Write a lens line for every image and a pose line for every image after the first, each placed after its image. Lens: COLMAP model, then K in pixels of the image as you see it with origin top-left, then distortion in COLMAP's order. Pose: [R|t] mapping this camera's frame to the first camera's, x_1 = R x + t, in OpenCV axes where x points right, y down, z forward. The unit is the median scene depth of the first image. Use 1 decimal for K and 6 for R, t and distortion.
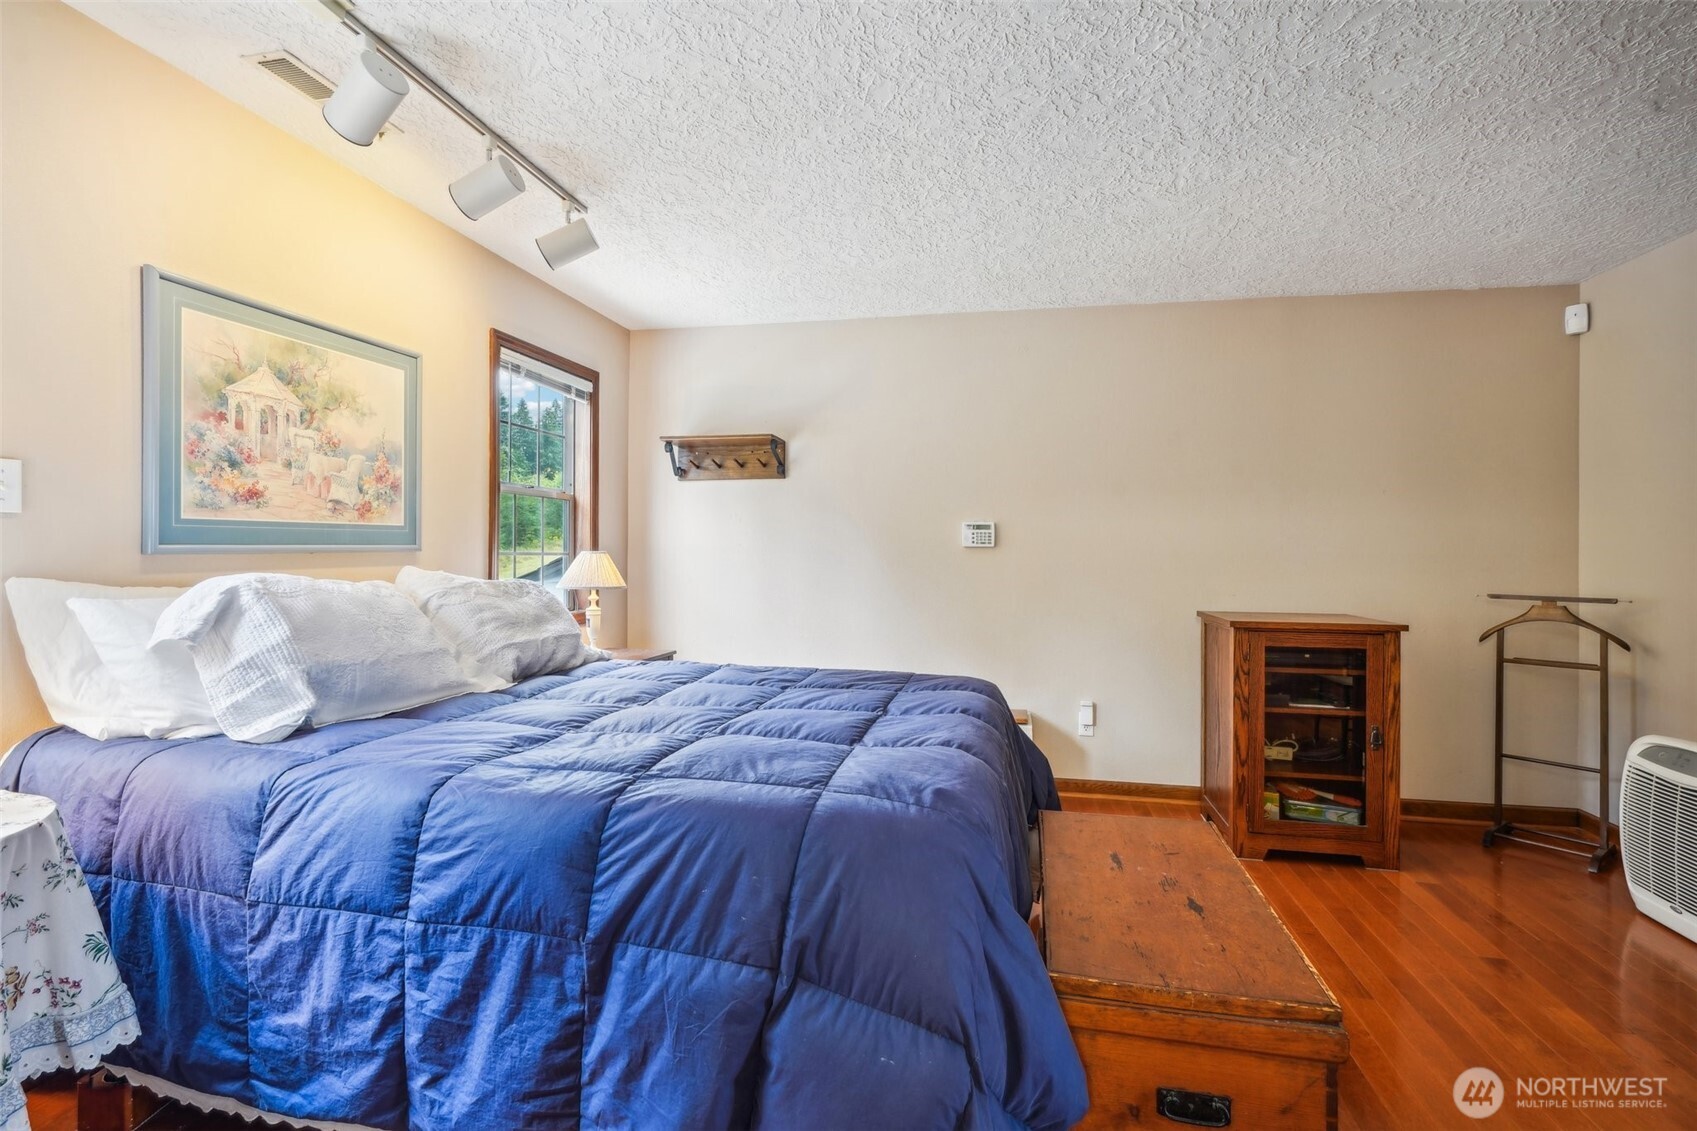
lens RADIAL K [[768.5, 0, 844.9], [0, 768.5, 556.7], [0, 0, 1]] dist [-0.010777, 0.002620]
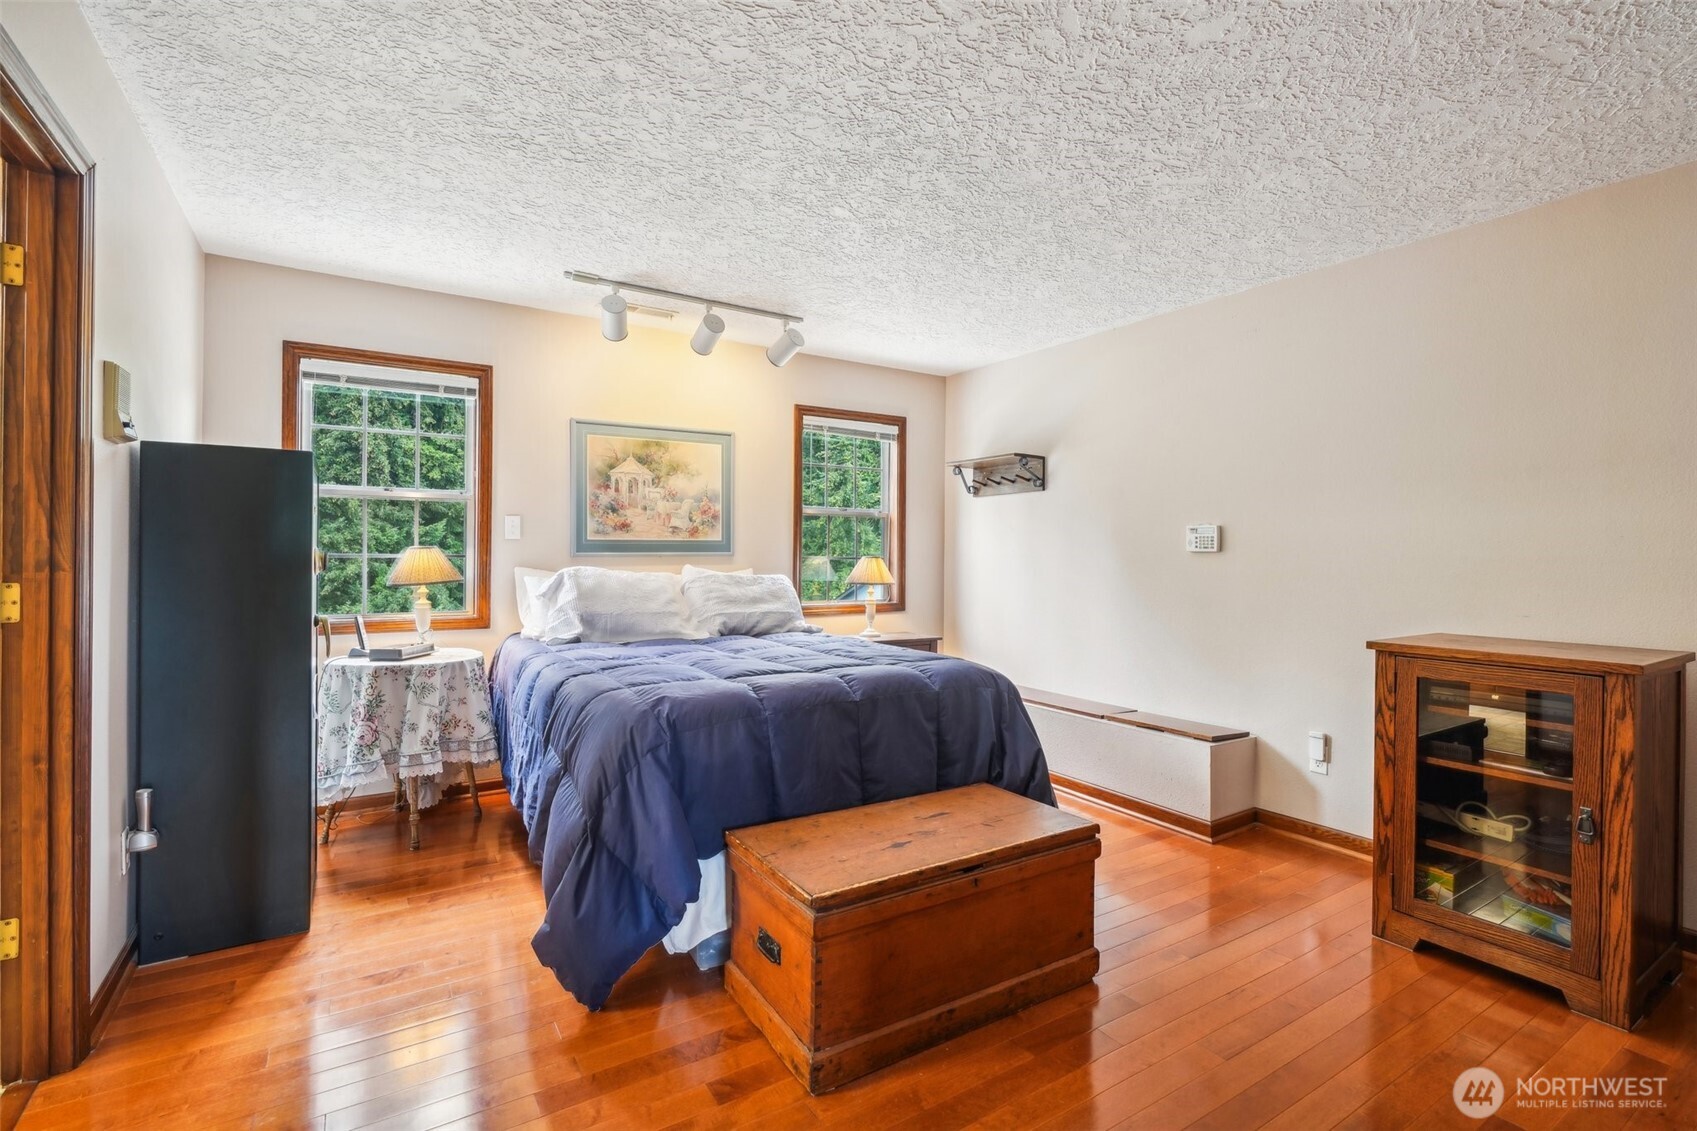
lens RADIAL K [[768.5, 0, 856.2], [0, 768.5, 564.0], [0, 0, 1]] dist [-0.010777, 0.002620]
pose [[0.705489, 0.005749, -0.708697, 0.858263], [-0.006212, 0.999979, 0.001928, 0.005176], [0.708693, 0.003042, 0.705510, 0.058682]]
